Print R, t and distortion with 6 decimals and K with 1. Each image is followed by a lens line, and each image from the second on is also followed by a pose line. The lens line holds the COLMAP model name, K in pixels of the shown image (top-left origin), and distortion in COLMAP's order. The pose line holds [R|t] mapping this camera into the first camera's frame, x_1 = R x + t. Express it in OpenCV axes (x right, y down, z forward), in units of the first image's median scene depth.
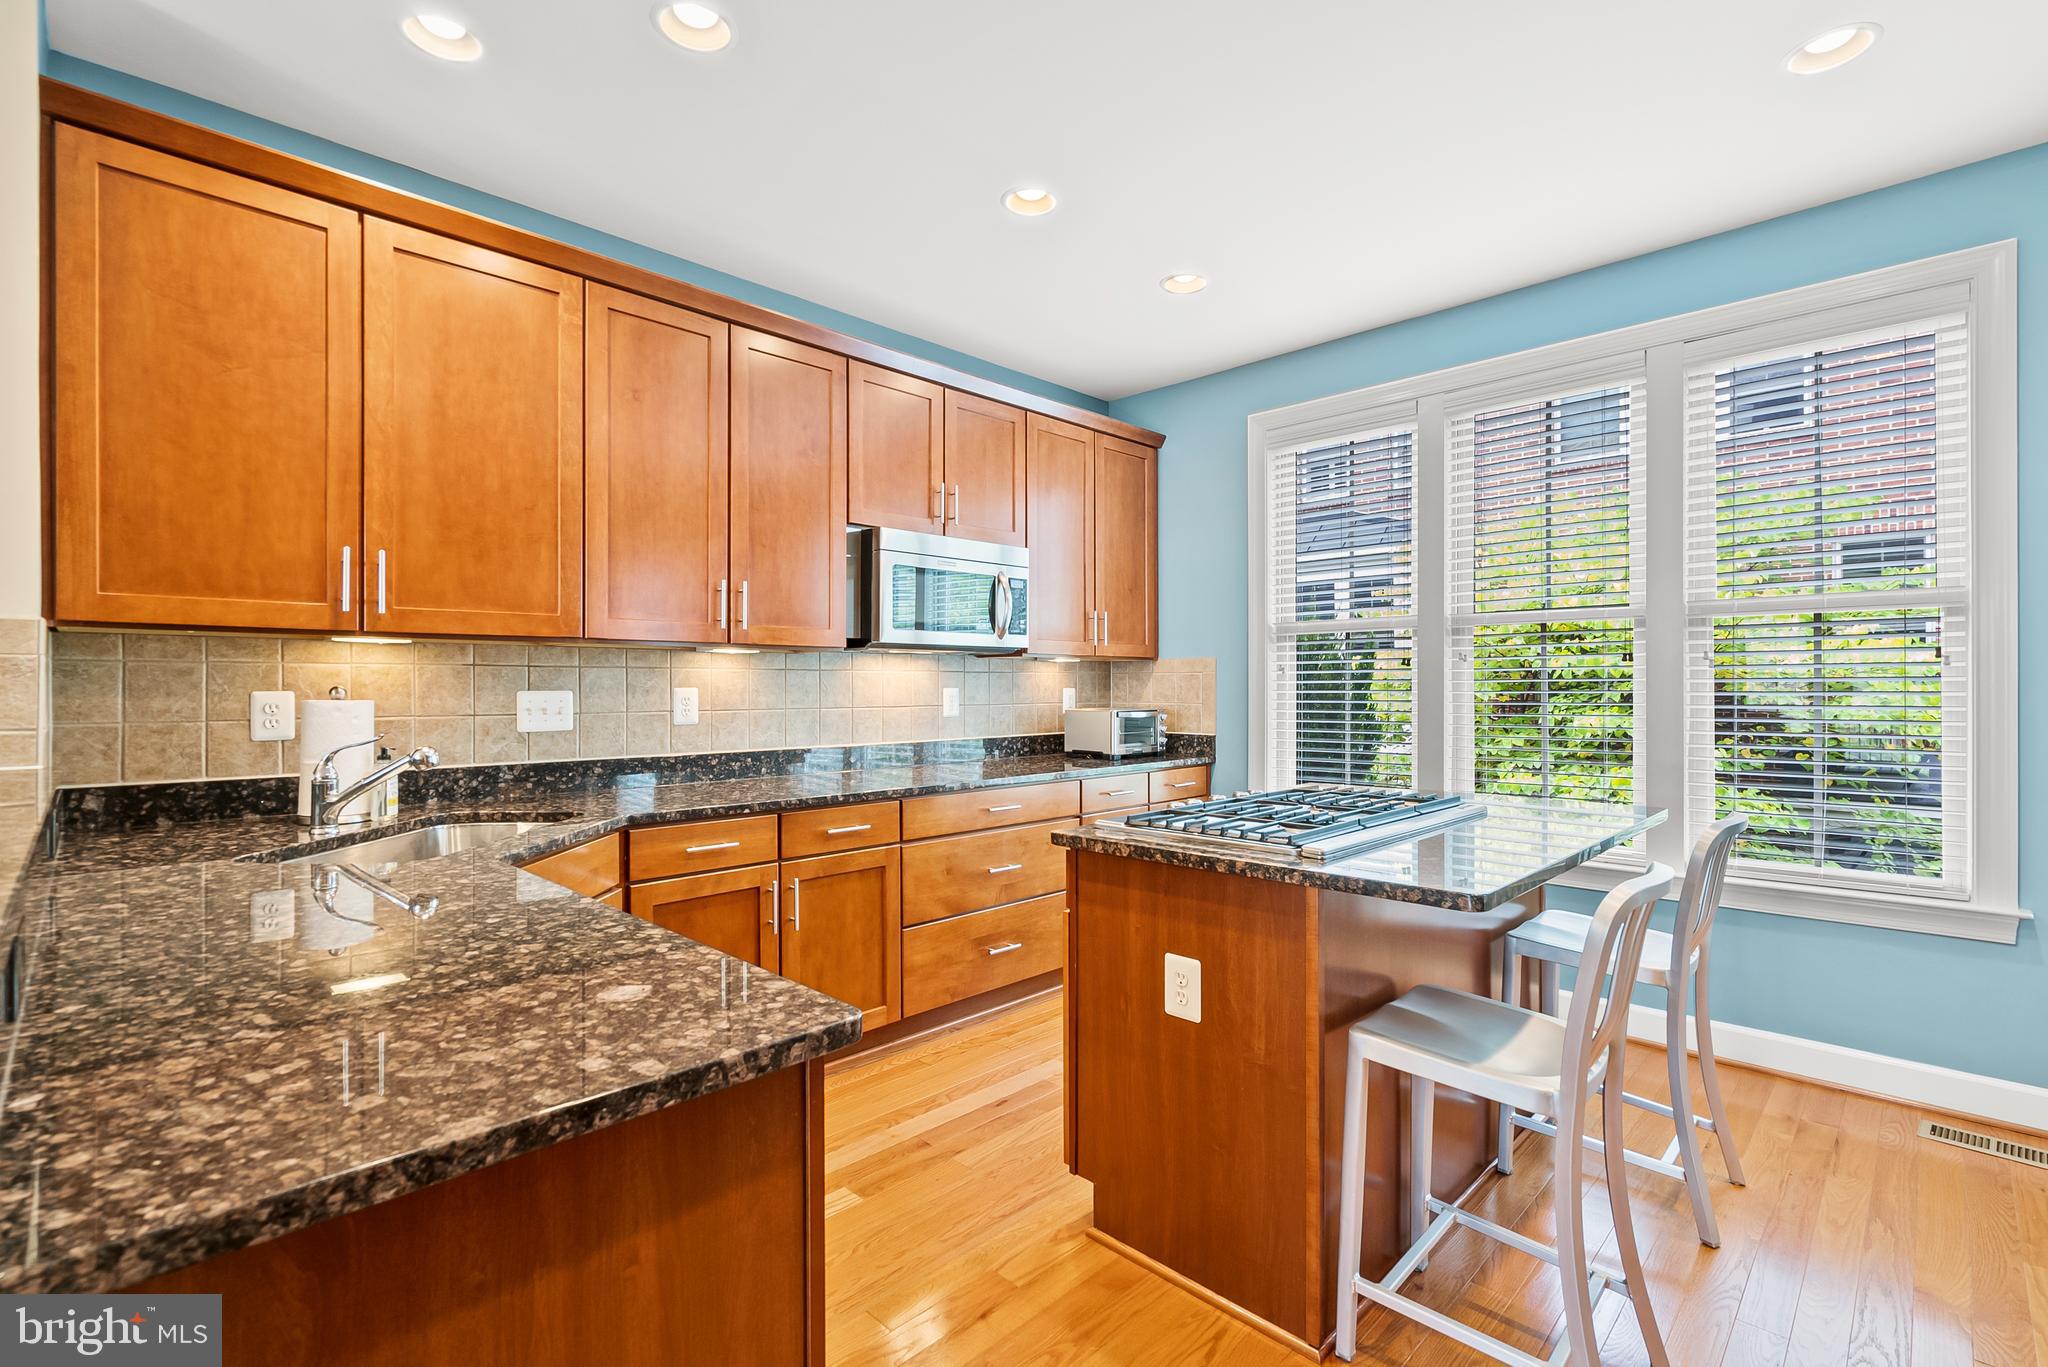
lens RADIAL K [[910.8, 0, 1028.4], [0, 910.8, 686.3], [0, 0, 1]] dist [-0.009323, 0.000455]
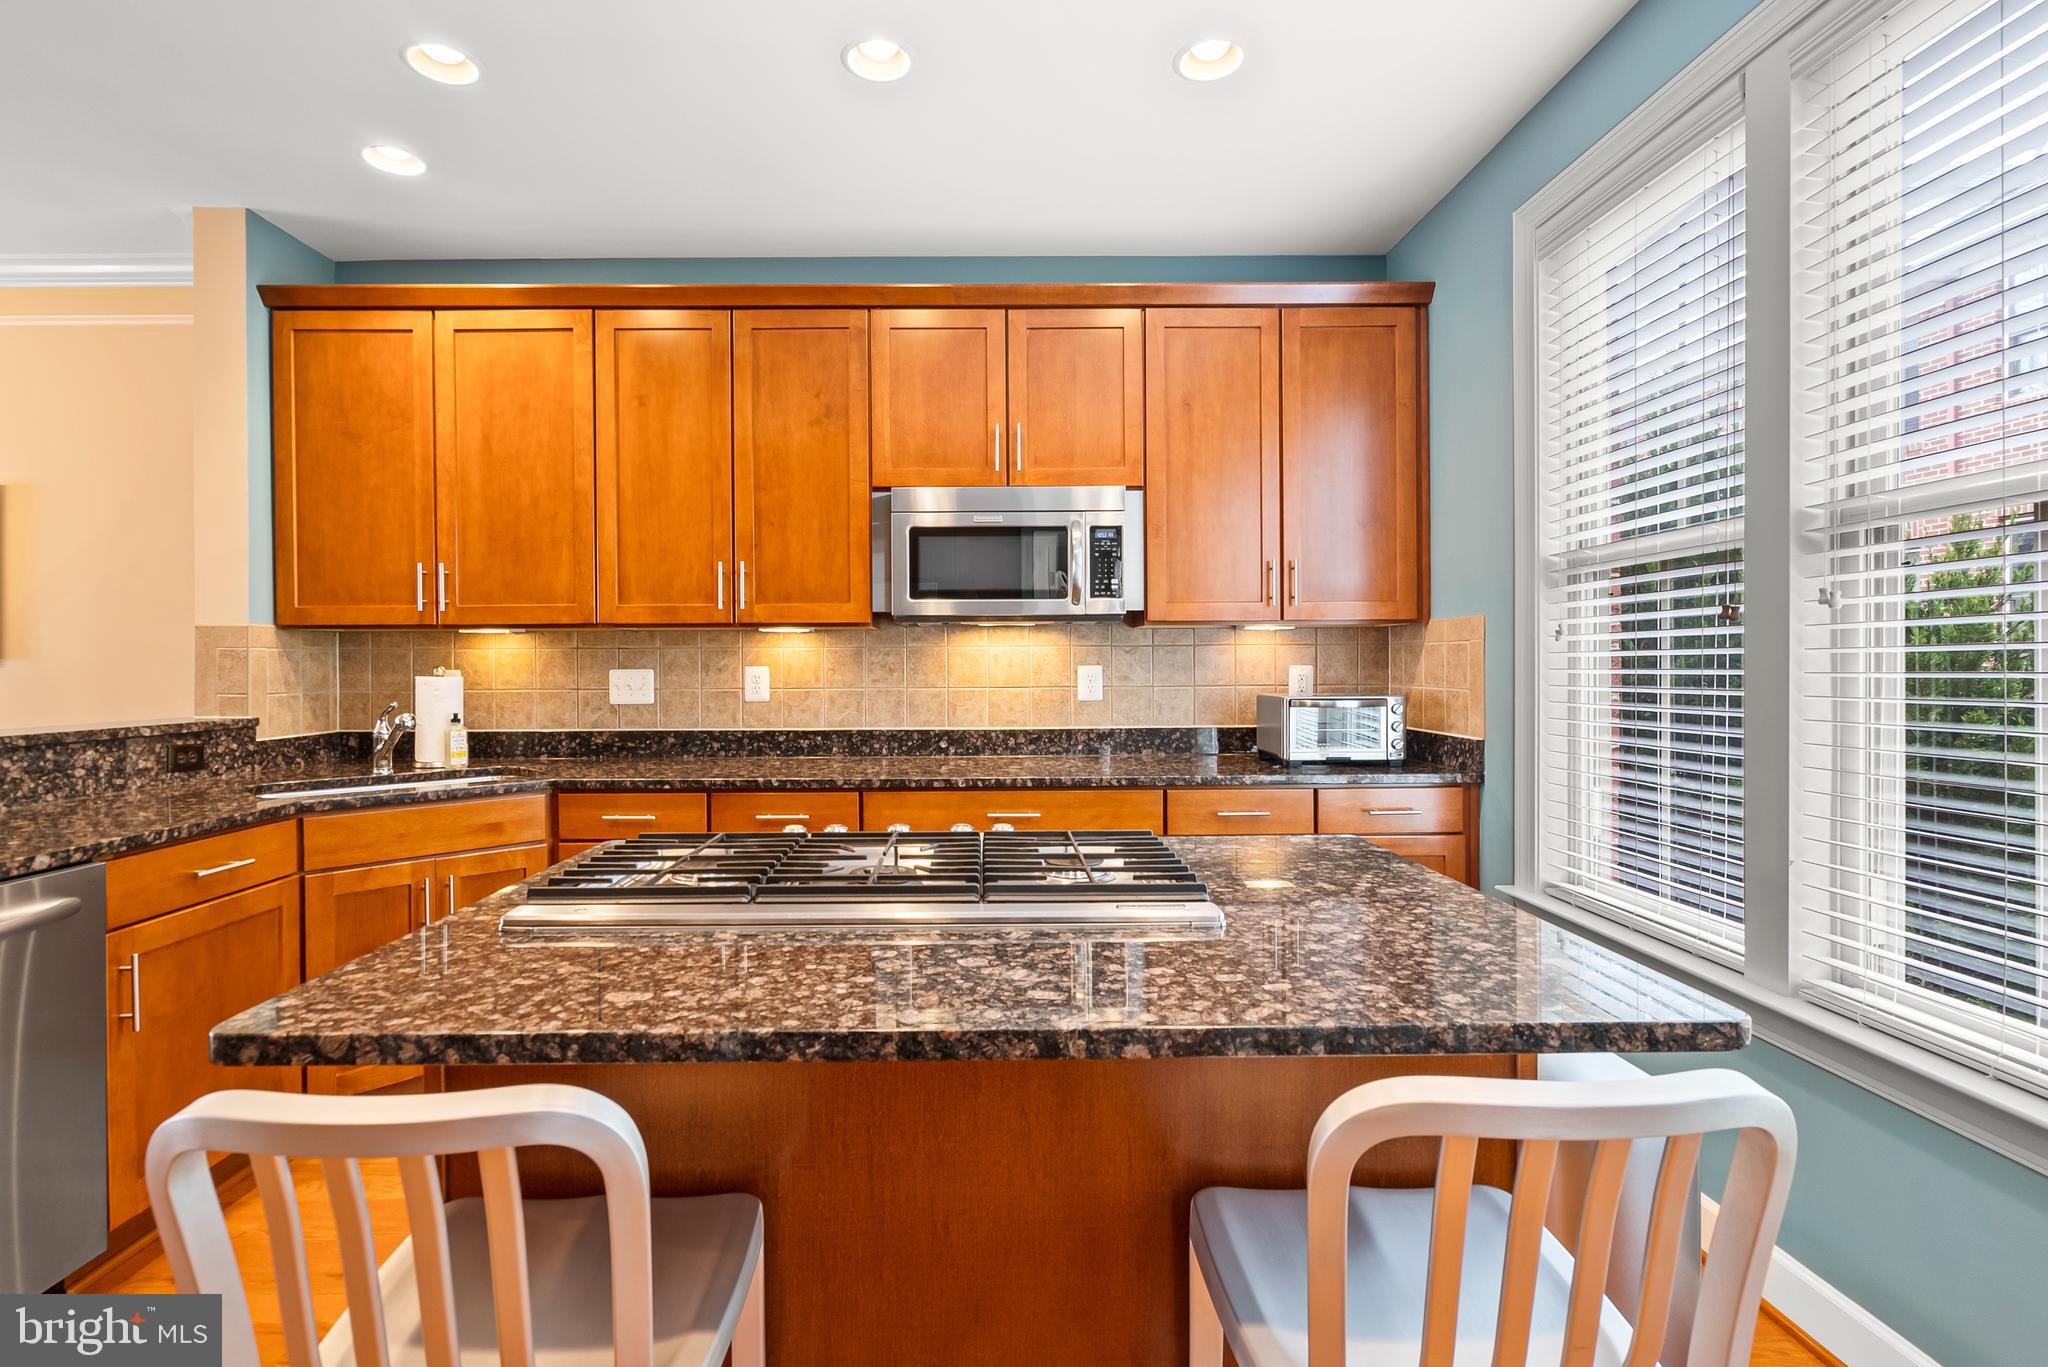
lens RADIAL K [[937.5, 0, 990.2], [0, 937.5, 666.7], [0, 0, 1]] dist [-0.008186, 0.000820]
pose [[0.711975, 0.000482, -0.702205, 0.693126], [0.004249, 0.999979, 0.004994, -0.002601], [0.702192, -0.006539, 0.711958, 0.507343]]
